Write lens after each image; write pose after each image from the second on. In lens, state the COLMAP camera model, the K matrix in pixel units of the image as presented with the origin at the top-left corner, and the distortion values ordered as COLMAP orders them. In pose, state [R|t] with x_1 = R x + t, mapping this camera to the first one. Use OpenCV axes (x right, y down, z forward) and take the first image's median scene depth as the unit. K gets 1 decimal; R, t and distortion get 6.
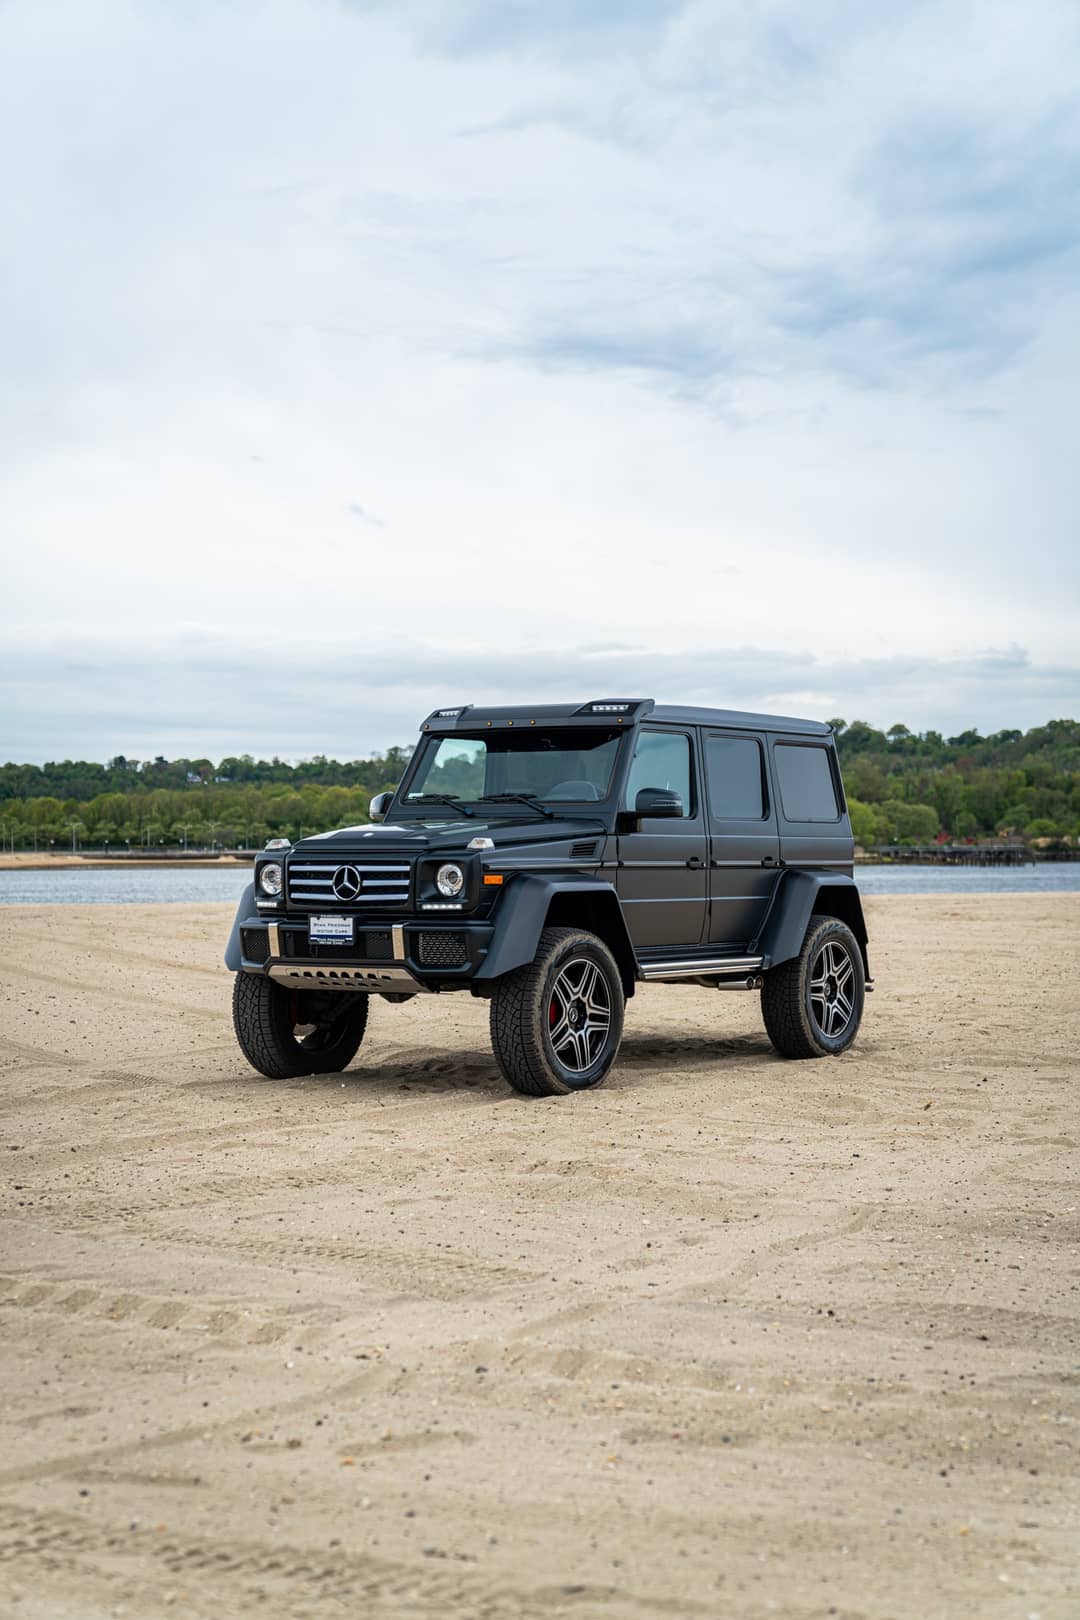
lens RADIAL K [[2529.4, 0, 540.0], [0, 2529.4, 810.0], [0, 0, 1]] dist [0.148251, 0.124661]
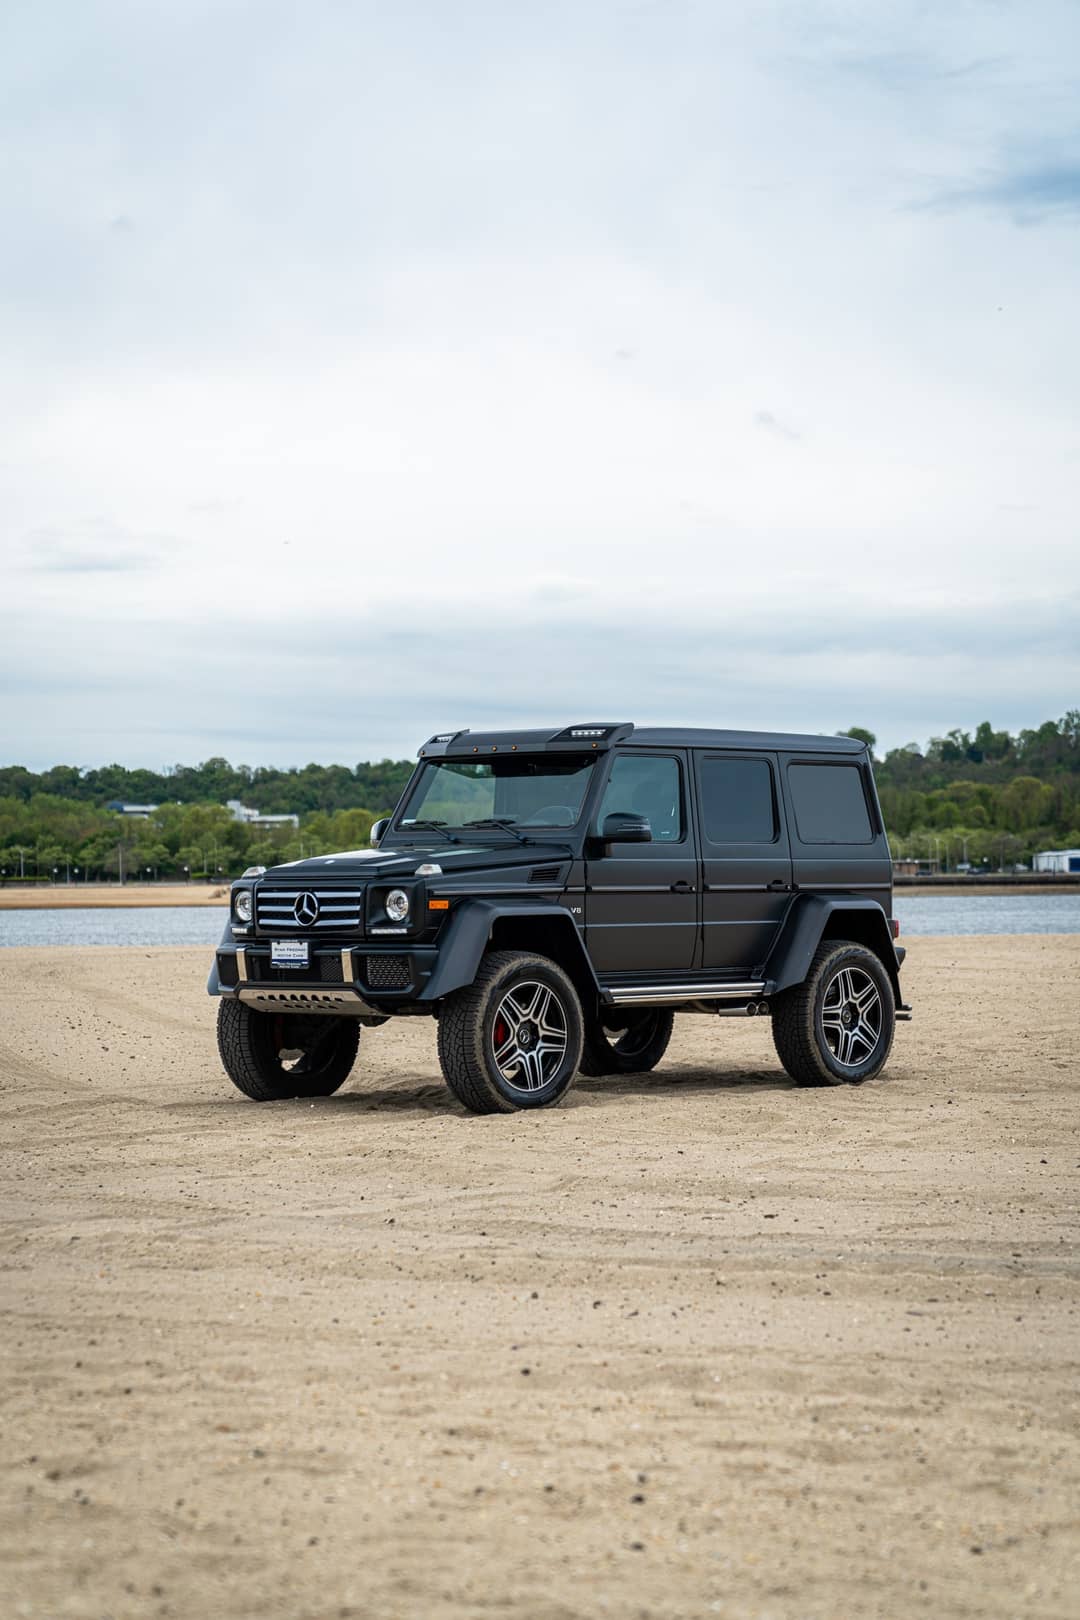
lens RADIAL K [[3462.3, 0, 513.7], [0, 3462.3, 852.1], [0, 0, 1]] dist [0.201535, 0.208882]
pose [[0.988348, -0.009507, -0.151917, 0.212758], [0.010906, 0.999905, 0.008381, -0.005095], [0.151823, -0.009941, 0.988358, -0.368526]]
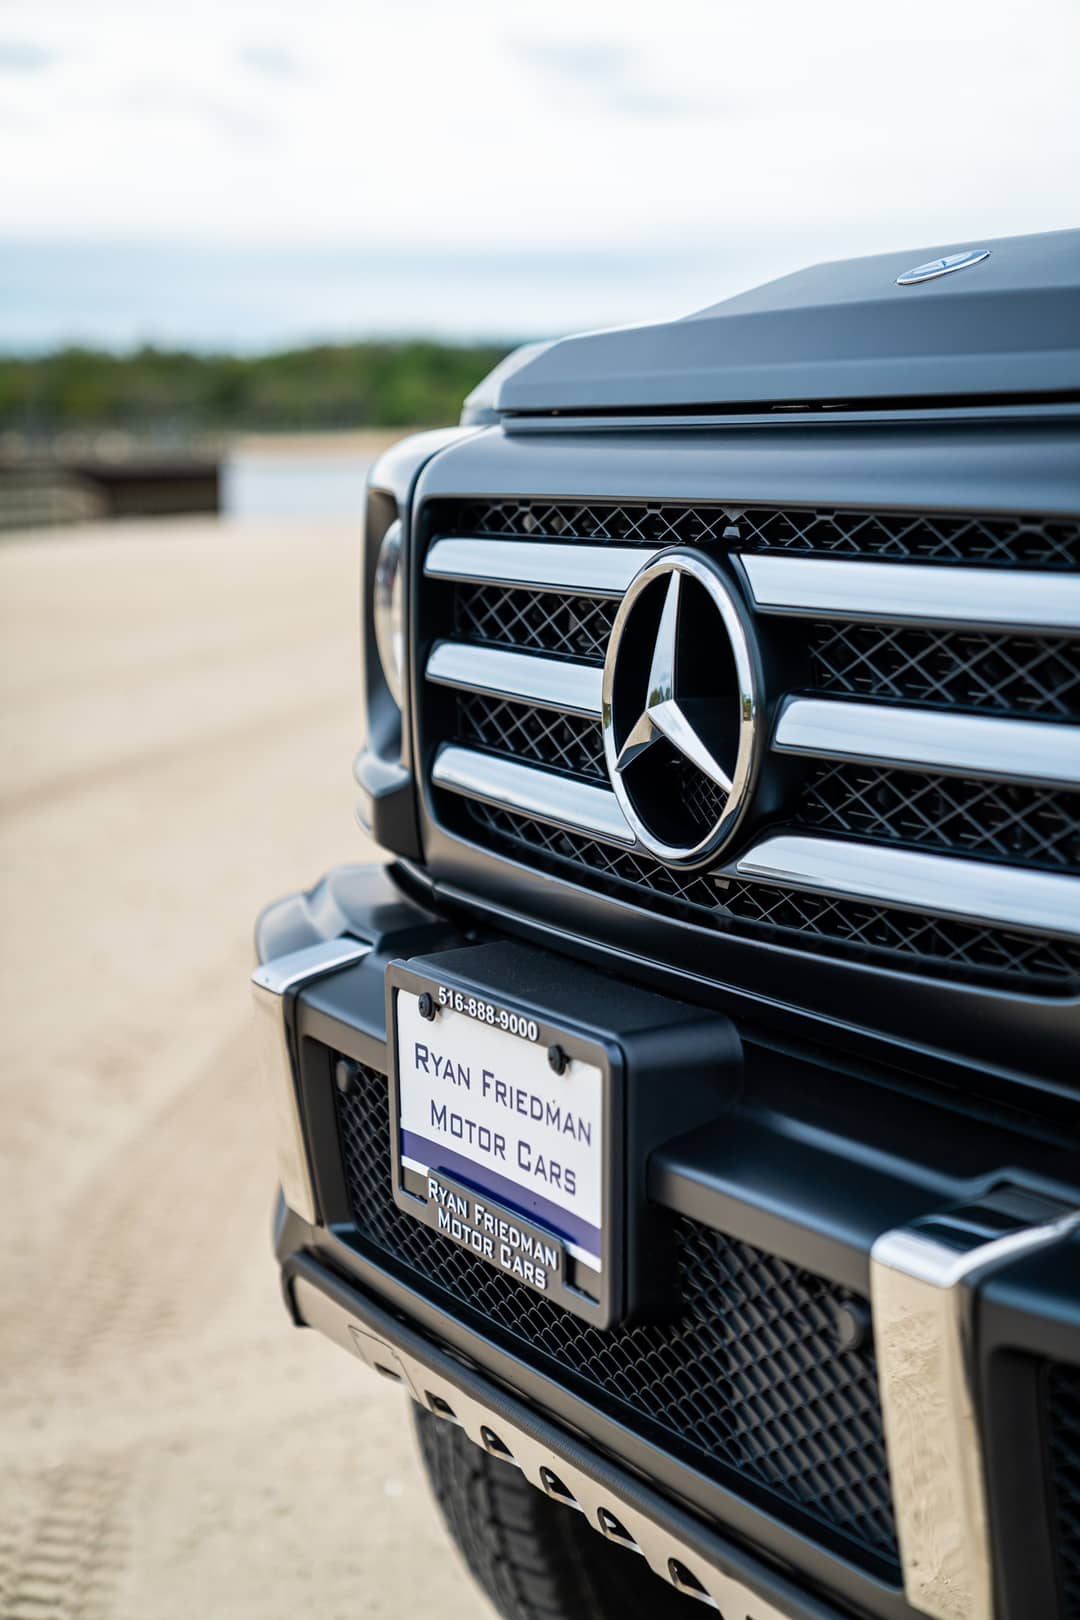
lens RADIAL K [[3023.9, 0, 540.0], [0, 3023.9, 810.0], [0, 0, 1]] dist [0.156782, 0.338322]
pose [[0.867613, 0.050288, -0.494691, -0.014383], [0.020643, 0.990372, 0.136882, 0.014165], [0.496811, -0.128972, 0.858222, 0.841995]]
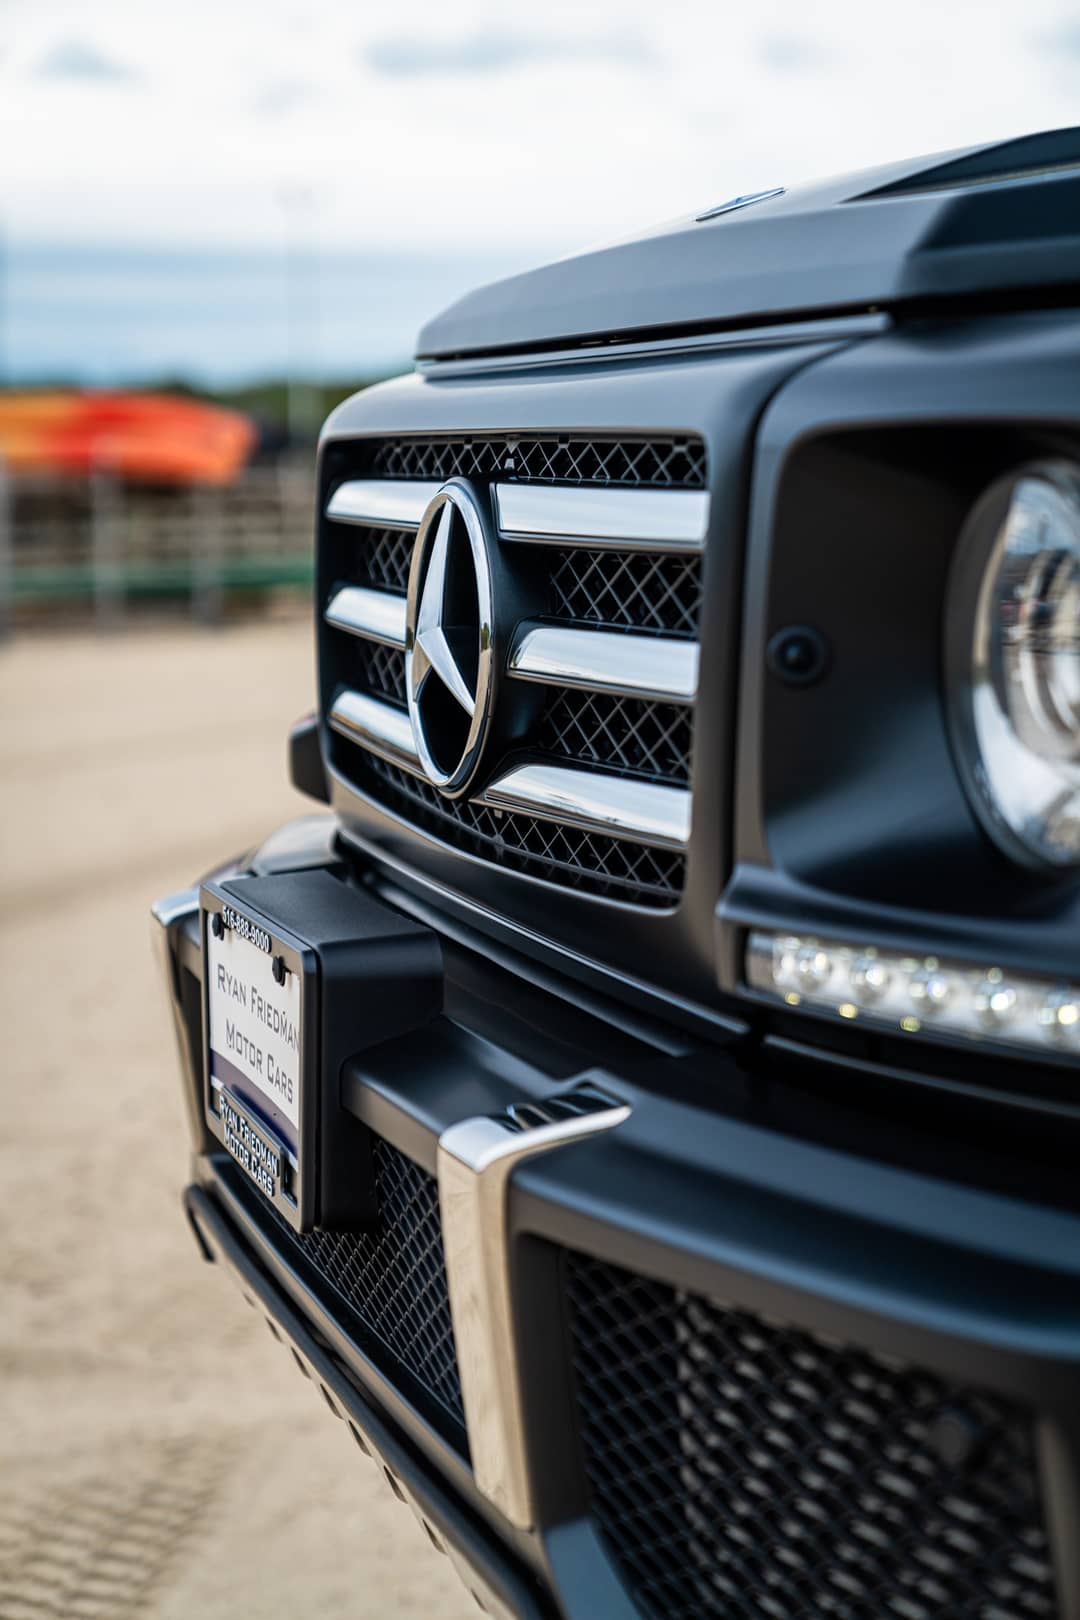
lens RADIAL K [[3169.0, 0, 540.0], [0, 3169.0, 810.0], [0, 0, 1]] dist [0.188504, 0.070308]
pose [[0.779656, 0.071808, -0.622077, 0.015267], [0.006098, 0.992486, 0.122208, 0.018338], [0.626178, -0.099074, 0.773360, 0.851920]]
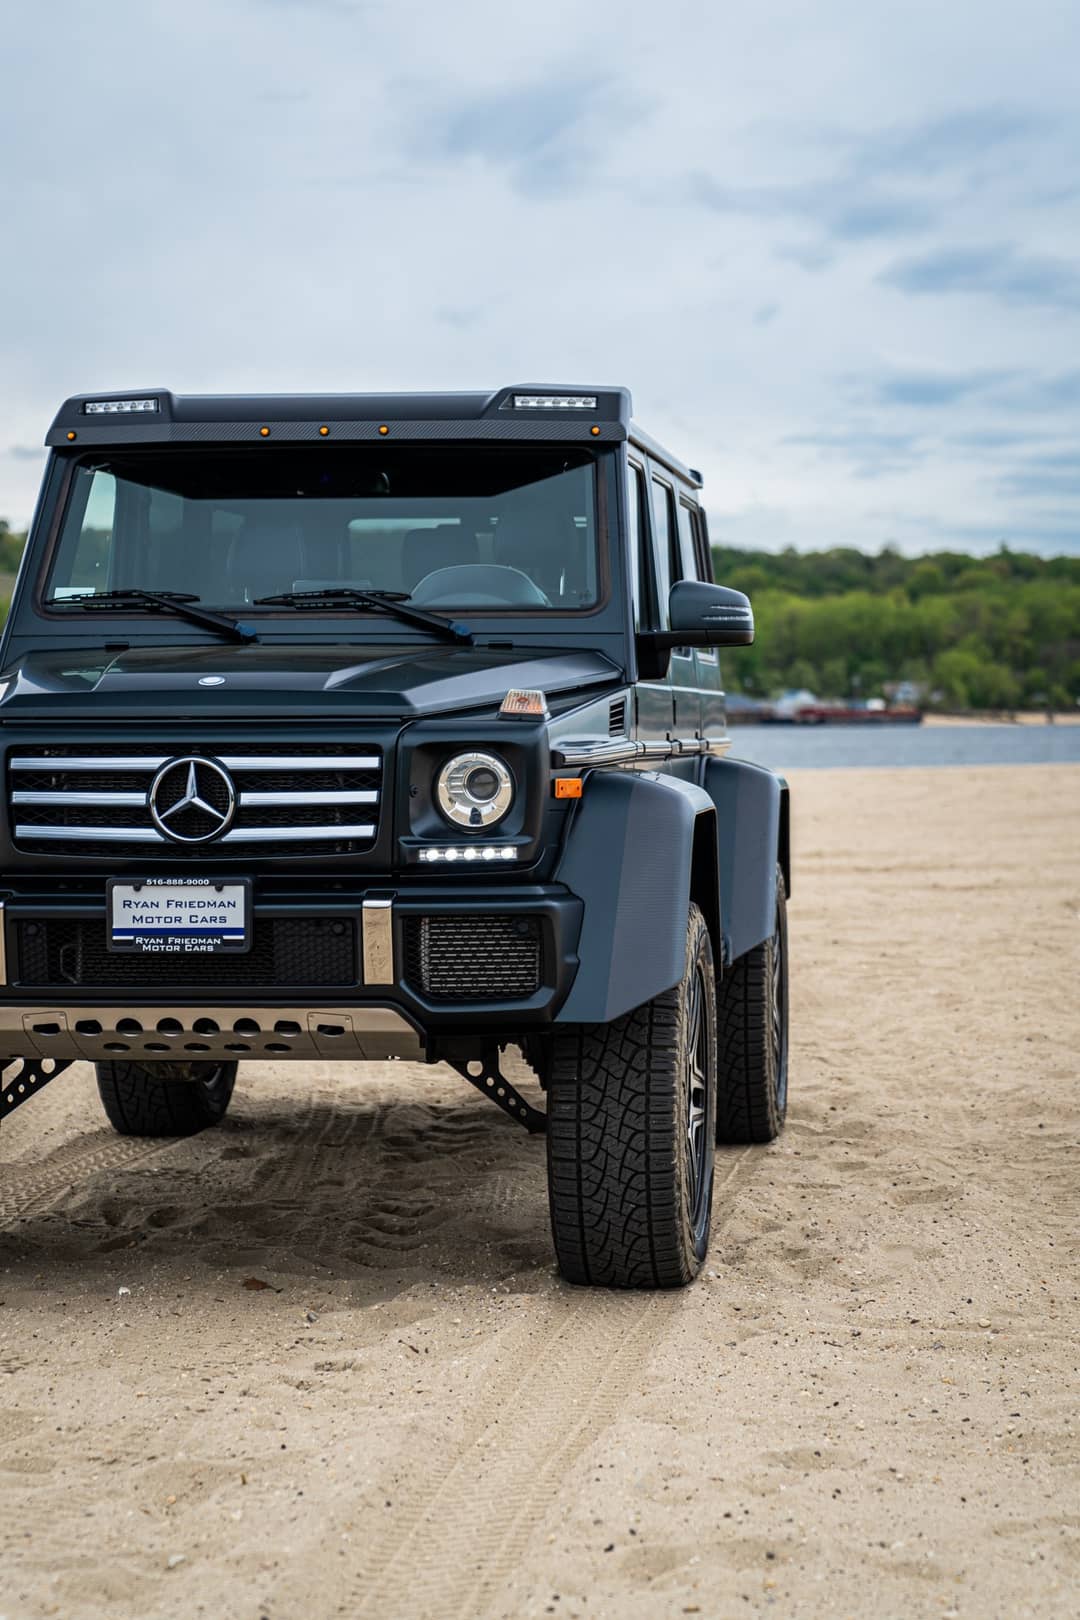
lens RADIAL K [[3674.7, 0, 521.0], [0, 3674.7, 772.7], [0, 0, 1]] dist [0.208342, -0.032319]
pose [[0.892529, -0.009291, 0.450894, -0.282917], [-0.004017, 0.999584, 0.028550, 0.007142], [-0.450972, -0.027293, 0.892121, 0.428290]]
